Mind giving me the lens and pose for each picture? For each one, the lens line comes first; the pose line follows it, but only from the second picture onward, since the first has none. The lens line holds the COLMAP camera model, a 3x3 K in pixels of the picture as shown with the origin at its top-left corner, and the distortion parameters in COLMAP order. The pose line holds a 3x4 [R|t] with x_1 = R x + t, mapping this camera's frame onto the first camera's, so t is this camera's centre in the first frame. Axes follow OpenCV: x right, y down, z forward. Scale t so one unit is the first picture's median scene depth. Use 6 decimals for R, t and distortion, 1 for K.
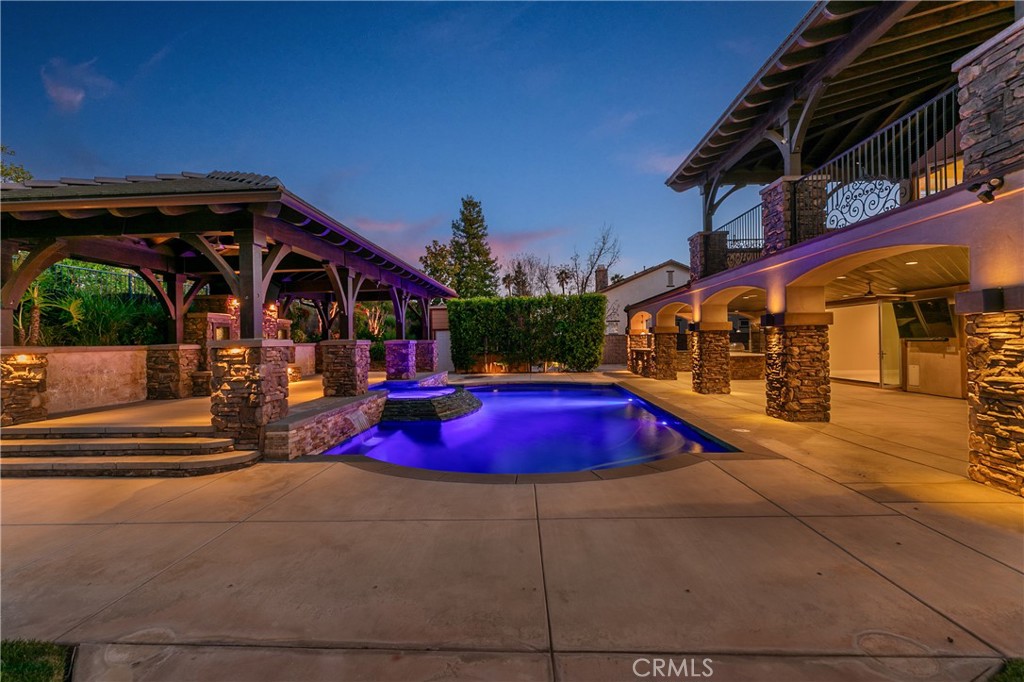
lens RADIAL K [[460.8, 0, 513.4], [0, 460.8, 339.1], [0, 0, 1]] dist [0.008783, 0.000294]
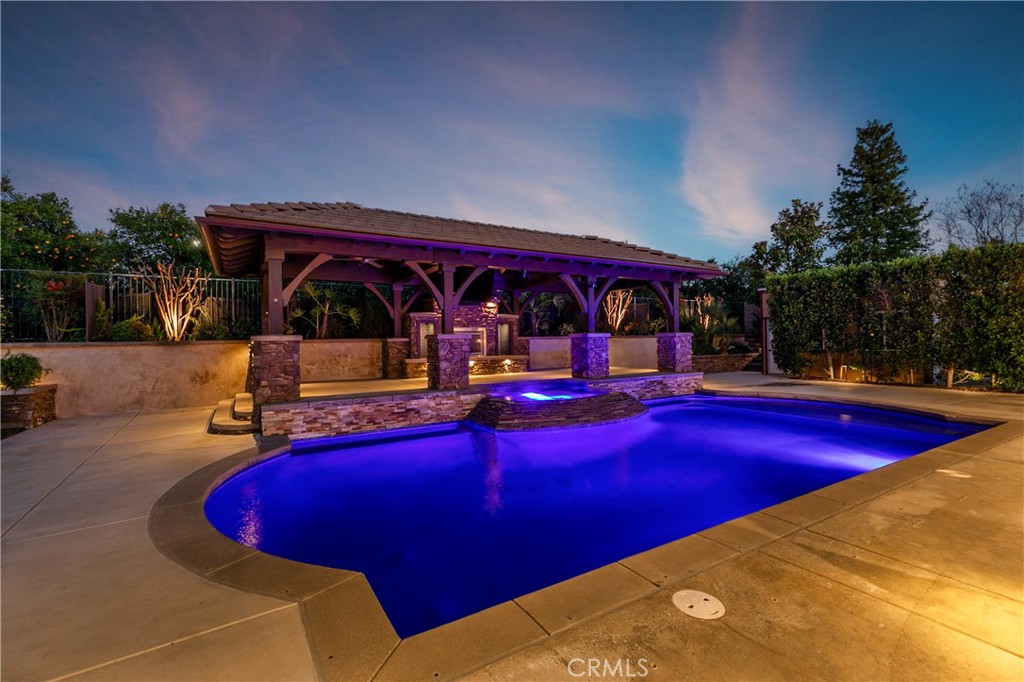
lens RADIAL K [[453.9, 0, 513.5], [0, 453.9, 338.0], [0, 0, 1]] dist [0.006169, -0.000082]
pose [[0.560192, 0.003783, -0.828354, 0.474507], [0.008710, 0.999907, 0.010457, 0.001327], [0.828317, -0.013073, 0.560108, 0.493485]]
